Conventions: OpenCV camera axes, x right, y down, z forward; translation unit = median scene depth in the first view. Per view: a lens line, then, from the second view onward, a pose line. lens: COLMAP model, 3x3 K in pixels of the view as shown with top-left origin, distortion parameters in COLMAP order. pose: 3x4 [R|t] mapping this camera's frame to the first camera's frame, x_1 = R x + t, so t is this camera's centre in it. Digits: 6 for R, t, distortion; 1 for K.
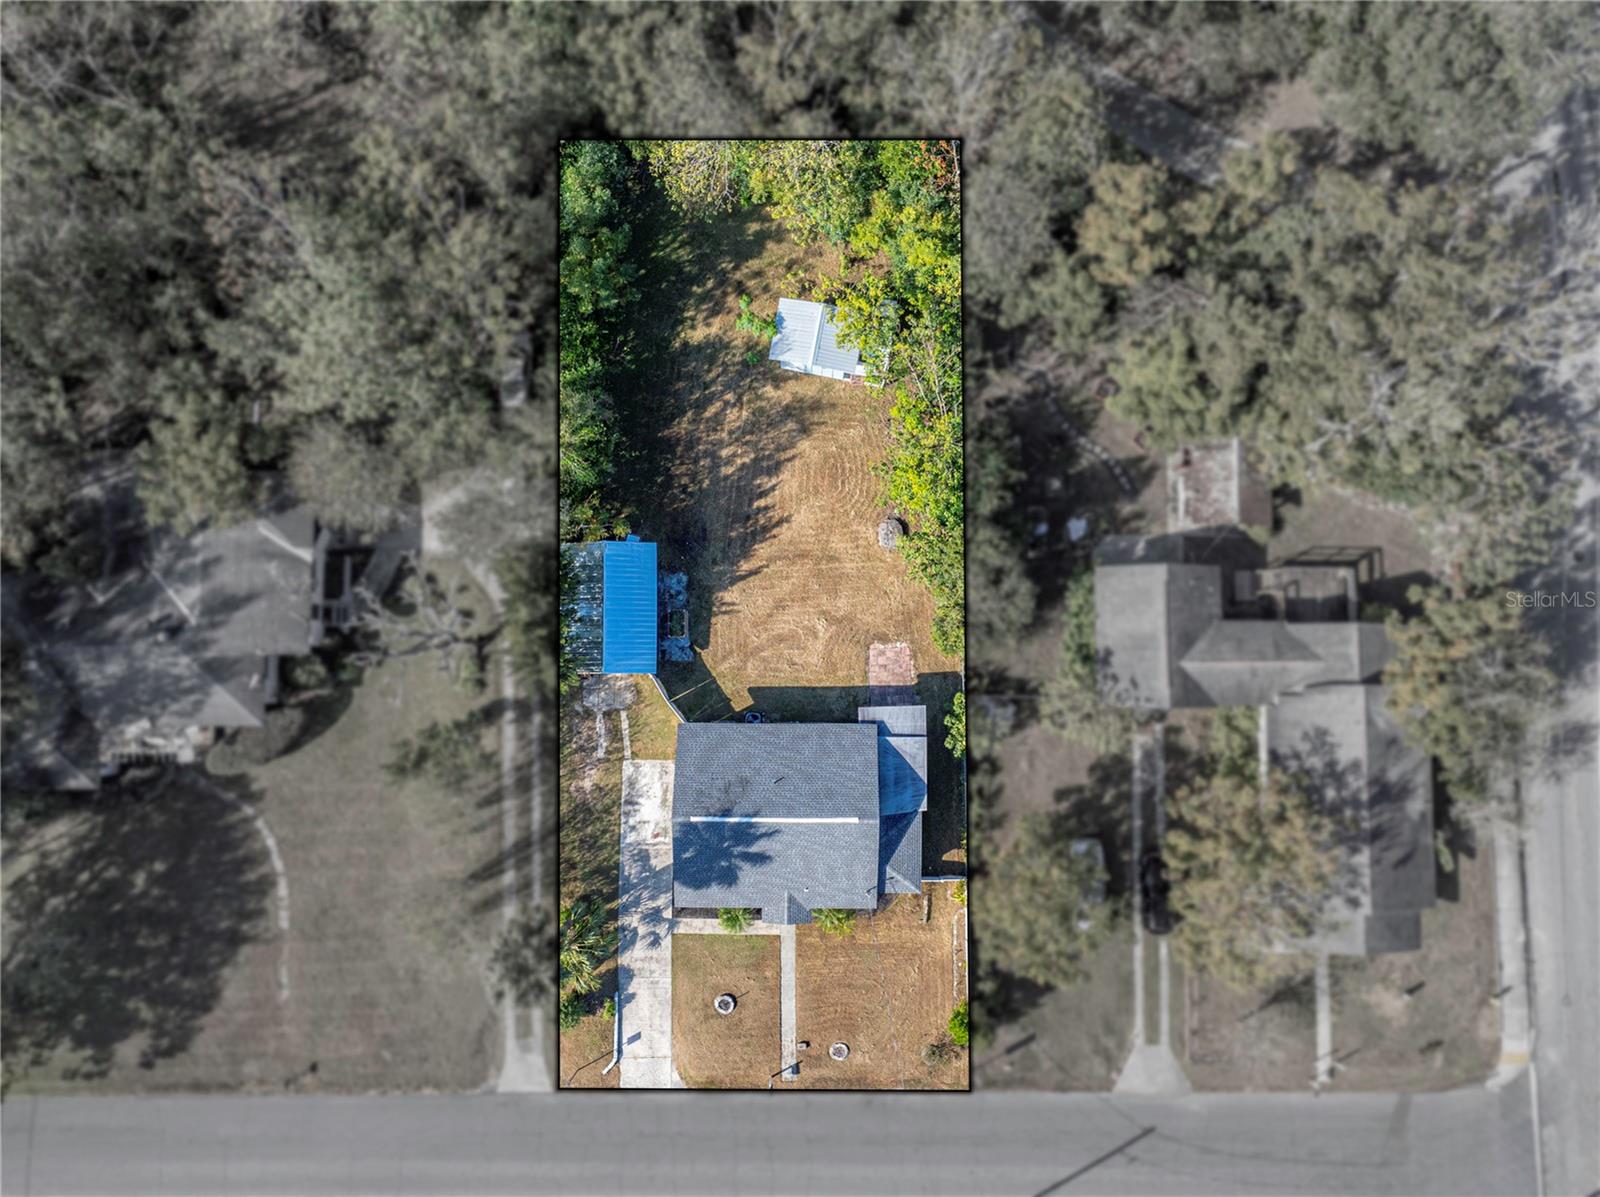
lens RADIAL K [[1157.2, 0, 805.1], [0, 1157.2, 608.9], [0, 0, 1]] dist [-0.035683, 0.027820]
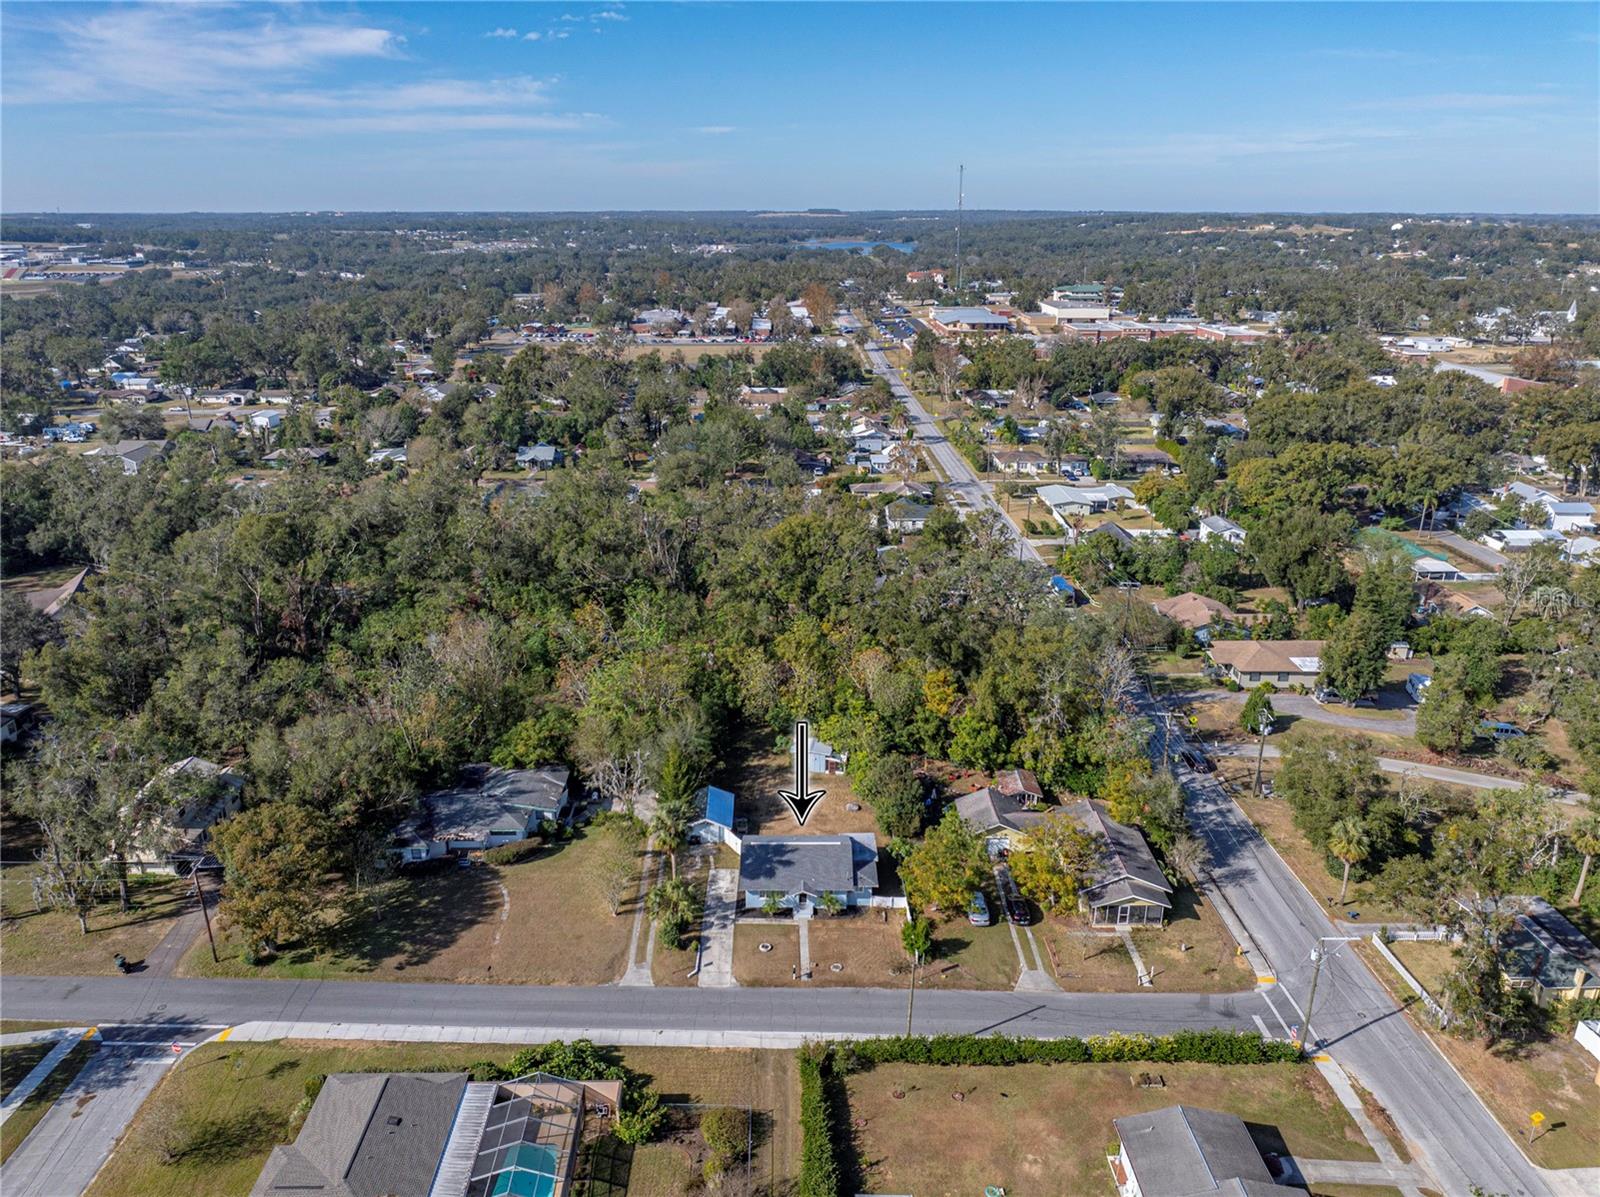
lens RADIAL K [[1157.2, 0, 805.1], [0, 1157.2, 608.9], [0, 0, 1]] dist [-0.035683, 0.027820]
pose [[0.999790, -0.000149, 0.020501, -0.046831], [0.018804, 0.405117, -0.914072, 1.640099], [-0.008169, 0.914265, 0.405034, -0.101486]]
